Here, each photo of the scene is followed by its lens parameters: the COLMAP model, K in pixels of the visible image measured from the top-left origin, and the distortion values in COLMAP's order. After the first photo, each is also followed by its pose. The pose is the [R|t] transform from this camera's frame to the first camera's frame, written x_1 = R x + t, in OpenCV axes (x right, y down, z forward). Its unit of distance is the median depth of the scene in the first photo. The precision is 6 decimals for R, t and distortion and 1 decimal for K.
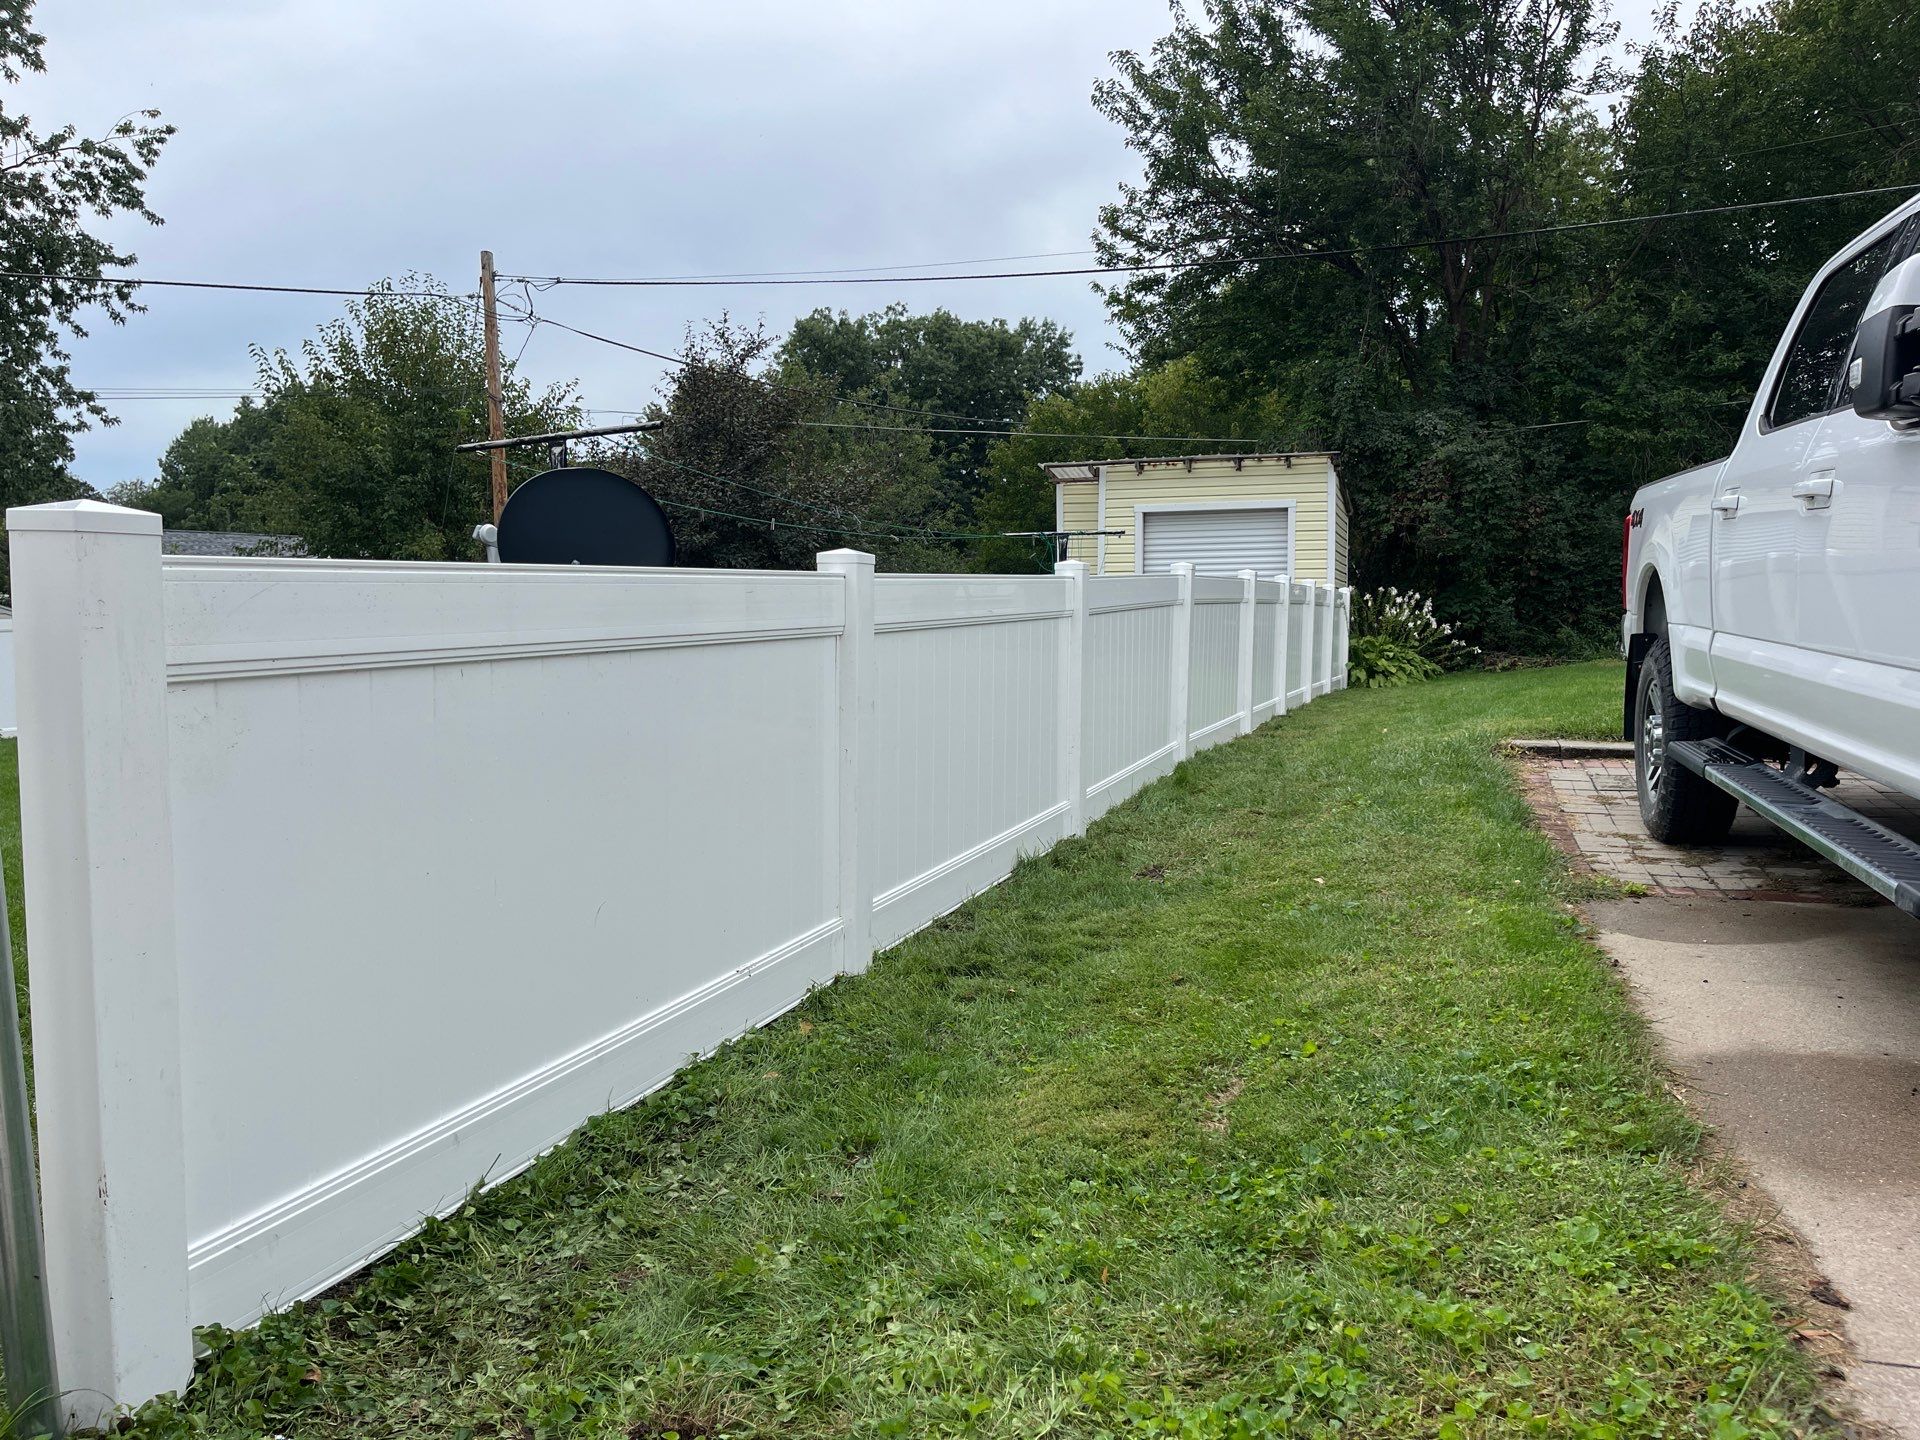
lens RADIAL K [[1500.6, 0, 960.0], [0, 1500.6, 720.0], [0, 0, 1]] dist [0.102444, -0.150317]
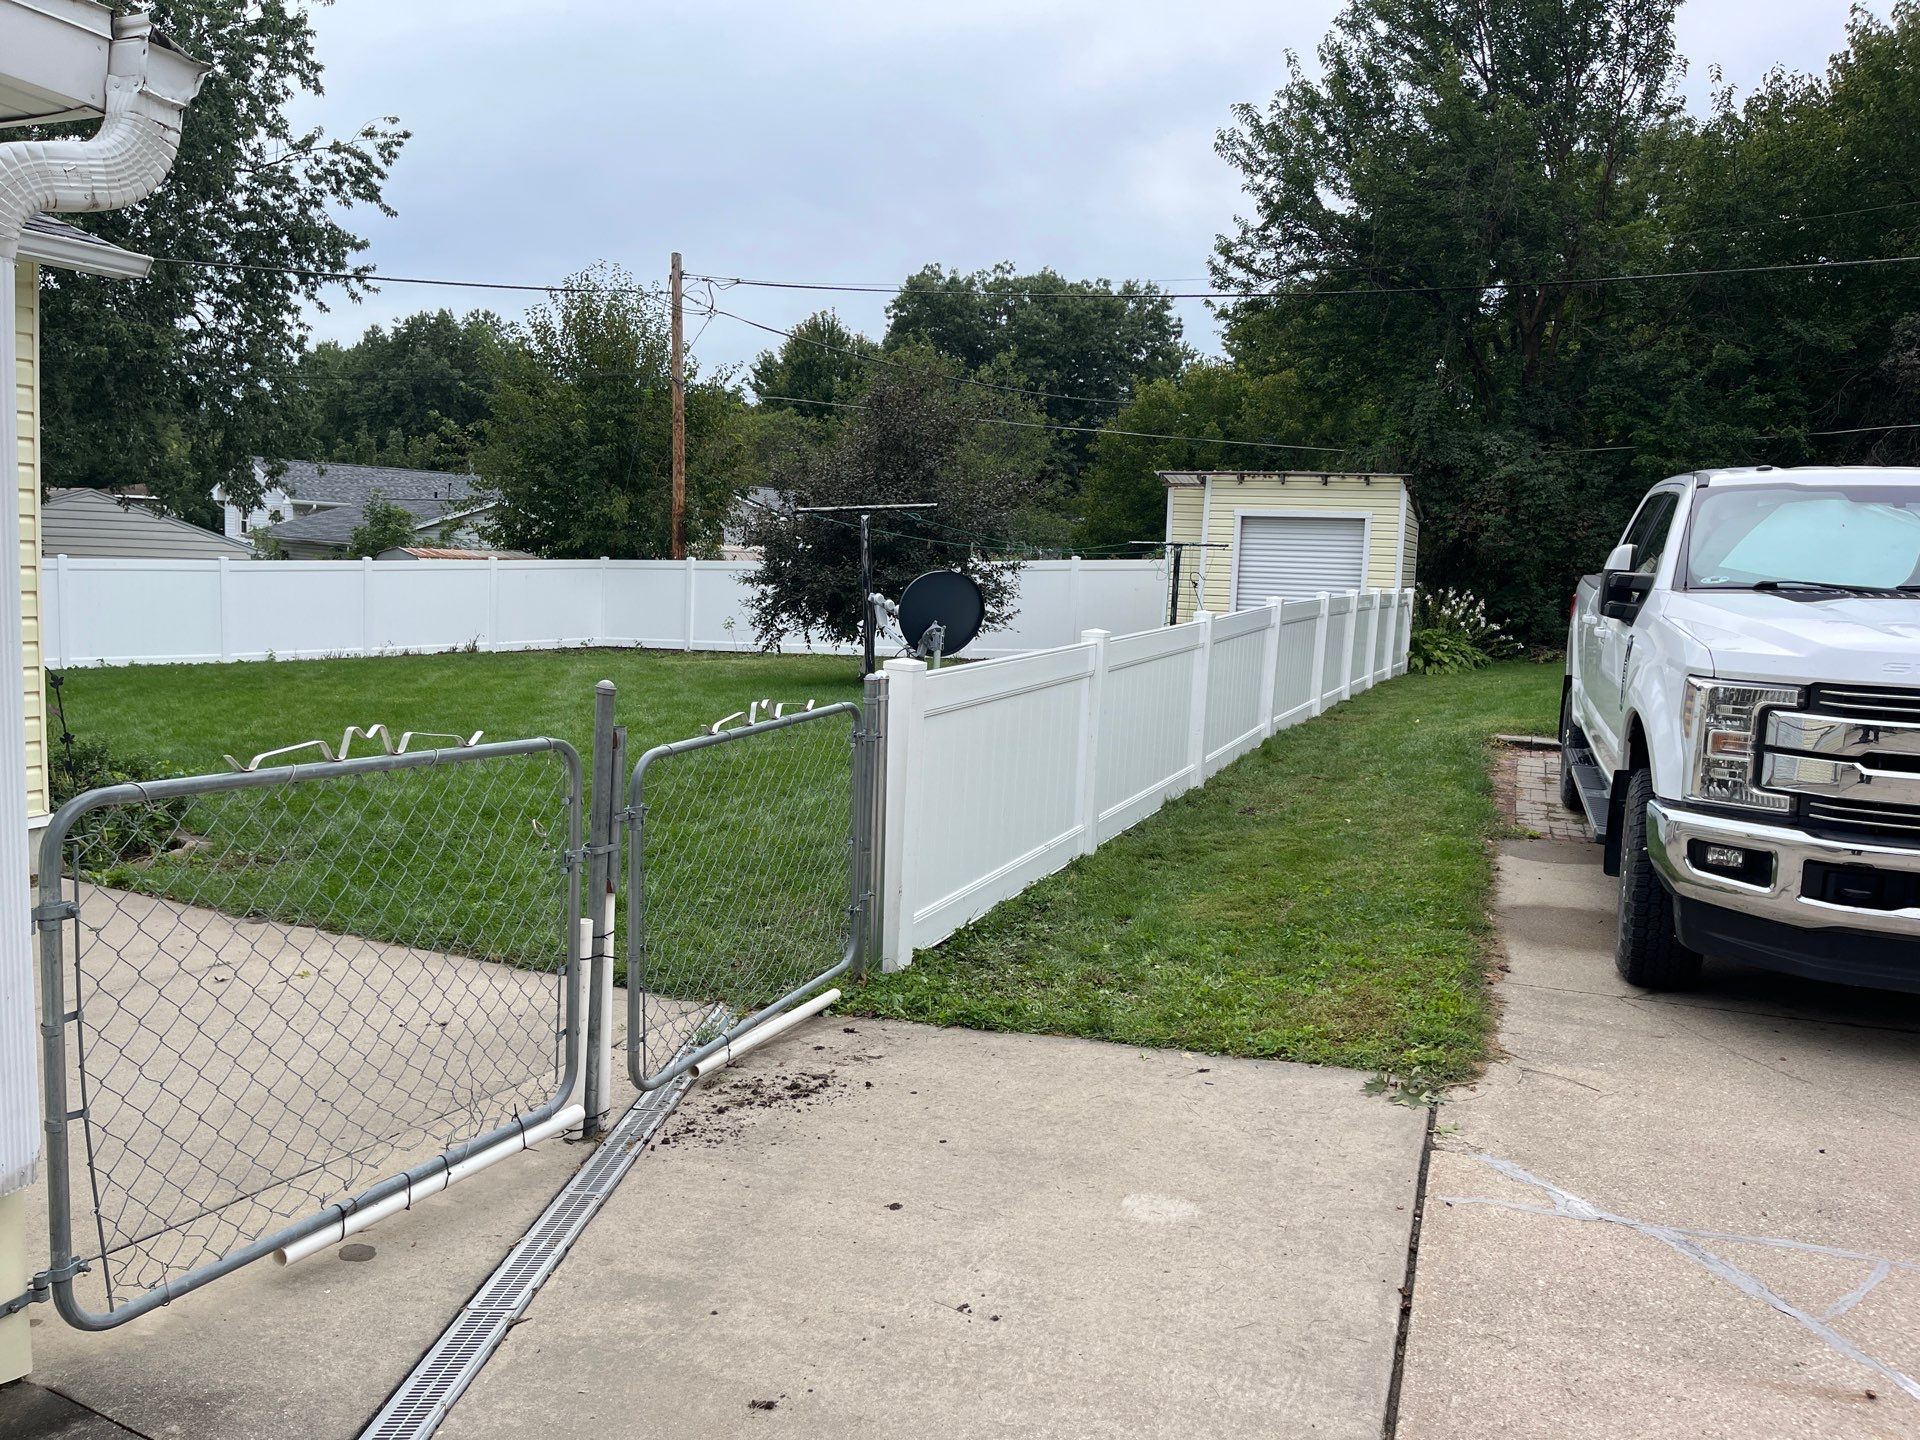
lens RADIAL K [[1438.8, 0, 975.2], [0, 1438.8, 728.4], [0, 0, 1]] dist [0.061506, -0.086492]
pose [[0.997705, 0.048380, -0.047381, -0.021795], [-0.046331, 0.997982, 0.043424, -0.009614], [0.049386, -0.041129, 0.997933, -0.127679]]
